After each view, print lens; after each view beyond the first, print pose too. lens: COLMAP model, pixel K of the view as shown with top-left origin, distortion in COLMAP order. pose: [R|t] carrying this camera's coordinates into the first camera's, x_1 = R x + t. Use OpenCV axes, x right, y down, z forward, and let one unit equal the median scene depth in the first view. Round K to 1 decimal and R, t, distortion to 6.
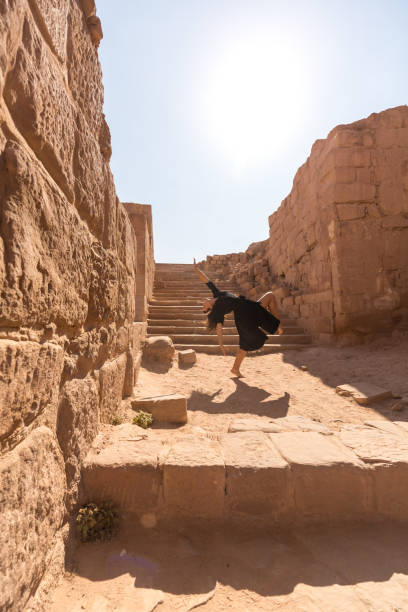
lens RADIAL K [[273.8, 0, 208.0], [0, 273.8, 323.3], [0, 0, 1]] dist [0.008970, -0.000498]
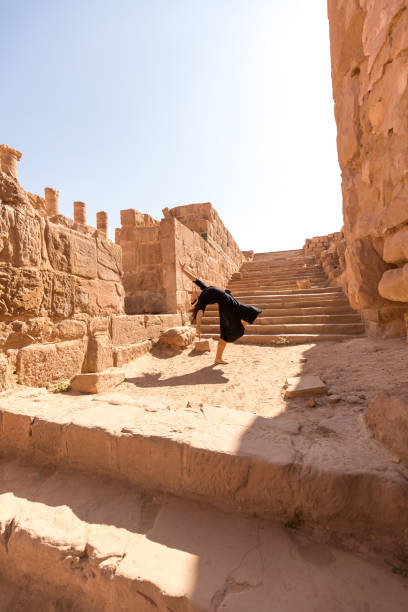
lens RADIAL K [[273.8, 0, 202.5], [0, 273.8, 322.7], [0, 0, 1]] dist [0.008970, -0.000498]
pose [[0.906991, -0.013668, -0.420929, 0.492140], [0.027484, 0.999264, 0.026774, 0.005599], [0.420253, -0.035853, 0.906698, 0.032252]]
